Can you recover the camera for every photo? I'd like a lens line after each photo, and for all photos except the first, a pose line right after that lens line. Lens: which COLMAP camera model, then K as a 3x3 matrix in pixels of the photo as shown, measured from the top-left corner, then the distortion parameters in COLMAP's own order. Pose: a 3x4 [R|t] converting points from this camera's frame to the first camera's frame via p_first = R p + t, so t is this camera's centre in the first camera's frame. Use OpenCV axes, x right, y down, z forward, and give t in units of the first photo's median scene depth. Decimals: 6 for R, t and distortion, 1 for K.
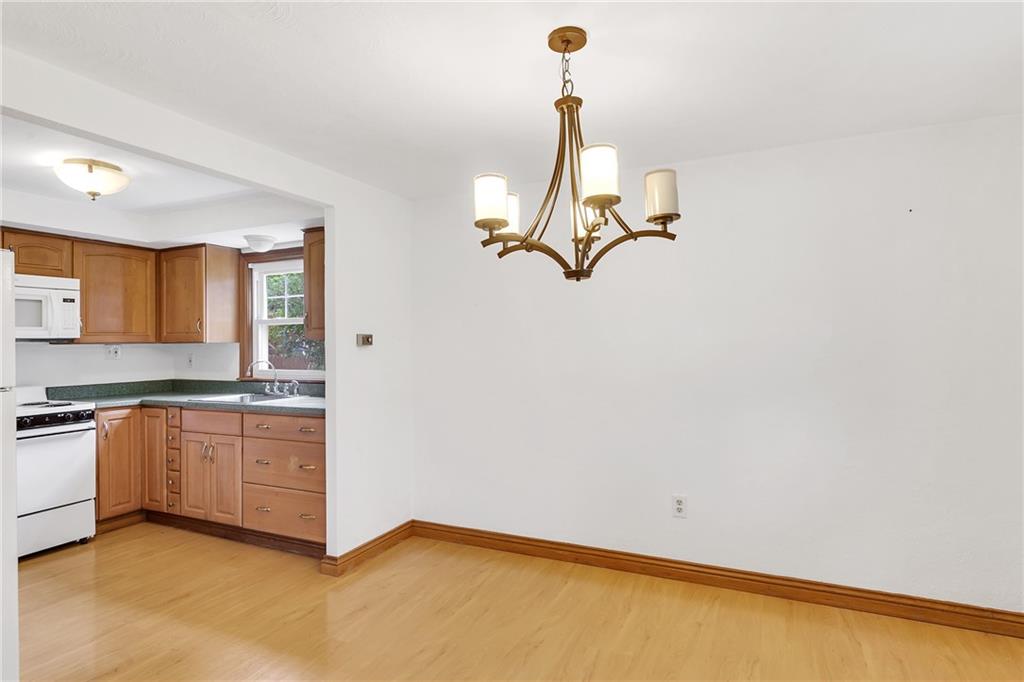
lens RADIAL K [[539.2, 0, 514.2], [0, 539.2, 332.9], [0, 0, 1]] dist [-0.000684, 0.001555]
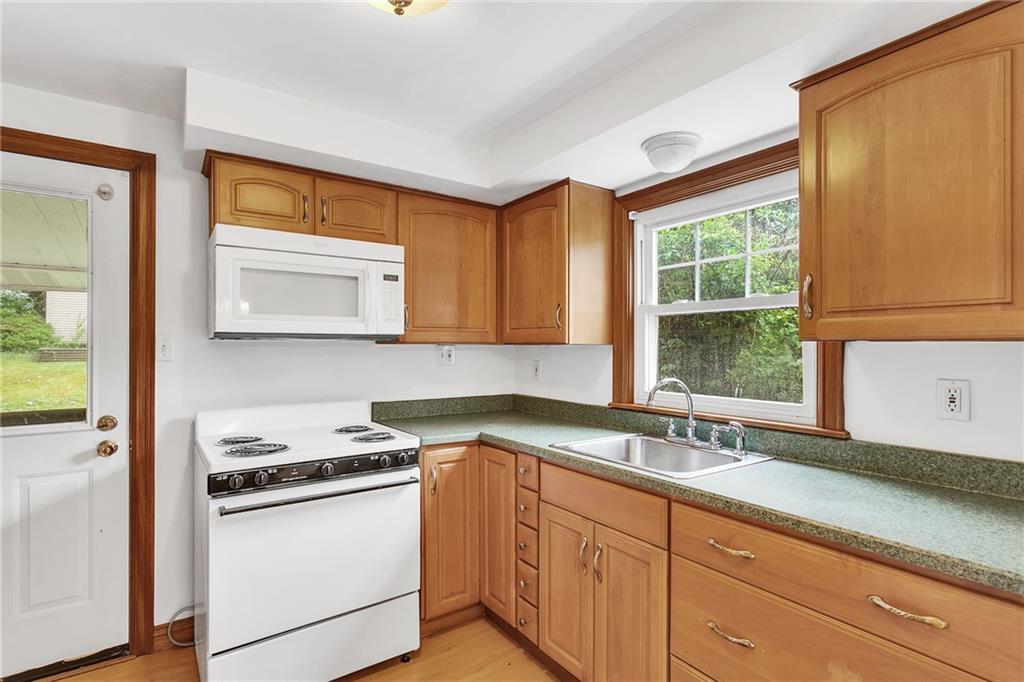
lens RADIAL K [[497.6, 0, 517.0], [0, 497.6, 344.8], [0, 0, 1]] dist [-0.000465, 0.001206]
pose [[0.871244, 0.012661, -0.490687, -0.369179], [-0.005064, 0.999846, 0.016808, 0.010830], [0.490824, -0.012159, 0.871174, 0.514659]]
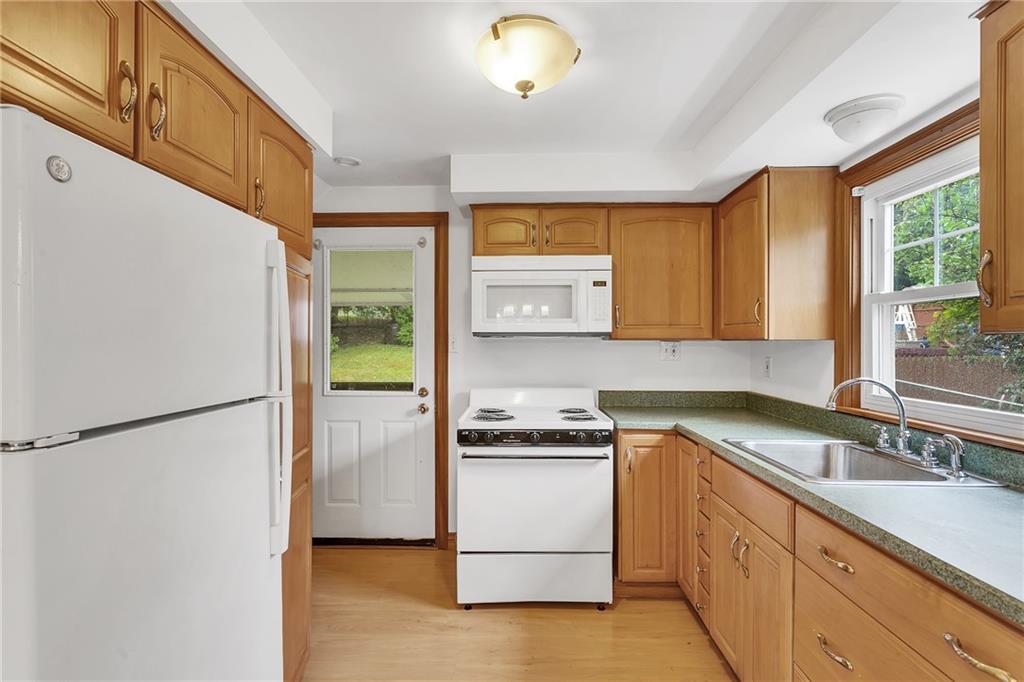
lens RADIAL K [[497.6, 0, 517.0], [0, 497.6, 344.8], [0, 0, 1]] dist [-0.000465, 0.001206]
pose [[0.409172, 0.017388, -0.912292, -0.207554], [0.009181, 0.999689, 0.023171, 0.009704], [0.912411, -0.017856, 0.408885, 0.567881]]
